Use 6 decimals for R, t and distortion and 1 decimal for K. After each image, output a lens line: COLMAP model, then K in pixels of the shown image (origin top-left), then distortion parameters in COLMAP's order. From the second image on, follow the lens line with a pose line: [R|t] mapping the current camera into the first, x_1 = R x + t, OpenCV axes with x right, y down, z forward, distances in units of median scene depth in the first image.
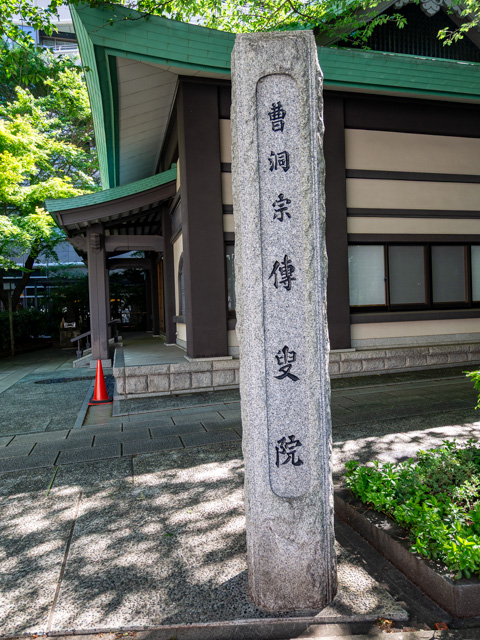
lens RADIAL K [[442.8, 0, 240.0], [0, 442.8, 320.0], [0, 0, 1]] dist [0.027218, -0.000525]
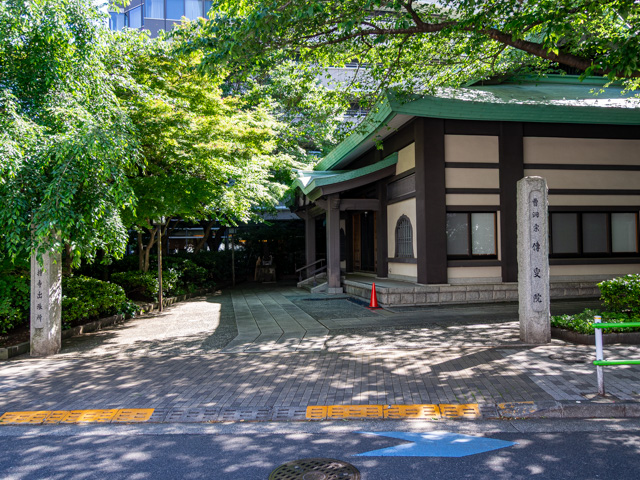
lens RADIAL K [[515.1, 0, 302.5], [0, 515.1, 243.7], [0, 0, 1]] dist [0.002689, 0.007324]
pose [[0.995462, 0.021879, -0.092610, -0.335587], [-0.025308, 0.999031, -0.036015, 0.015839], [0.091733, 0.038196, 0.995051, -0.789995]]
